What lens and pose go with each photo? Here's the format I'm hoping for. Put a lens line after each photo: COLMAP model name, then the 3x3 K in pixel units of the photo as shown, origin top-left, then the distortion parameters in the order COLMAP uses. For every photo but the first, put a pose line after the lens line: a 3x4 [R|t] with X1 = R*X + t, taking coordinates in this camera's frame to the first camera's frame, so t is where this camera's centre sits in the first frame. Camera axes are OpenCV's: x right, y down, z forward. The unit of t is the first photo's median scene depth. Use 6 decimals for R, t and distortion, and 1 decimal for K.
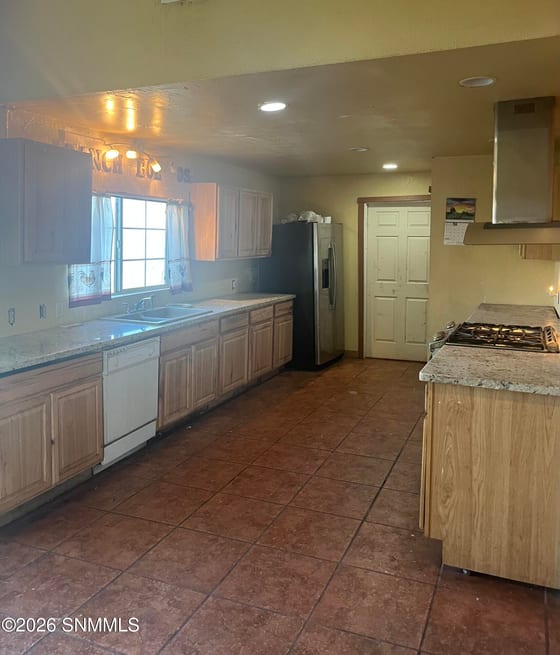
lens RADIAL K [[582.3, 0, 280.2], [0, 582.3, 305.7], [0, 0, 1]] dist [0.063769, -0.122471]
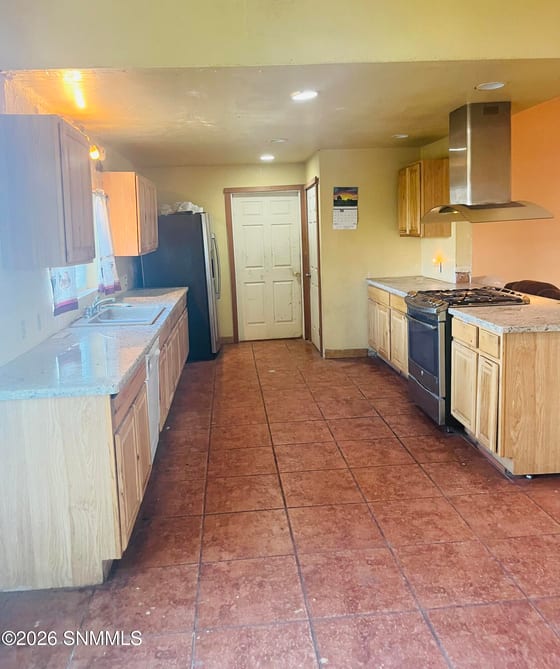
lens RADIAL K [[565.0, 0, 280.0], [0, 565.0, 334.5], [0, 0, 1]] dist [0.004000, -0.004467]
pose [[0.888460, -0.122919, 0.442186, -0.440288], [0.094588, 0.991825, 0.085657, -0.008909], [-0.449100, -0.034277, 0.892824, 0.096514]]
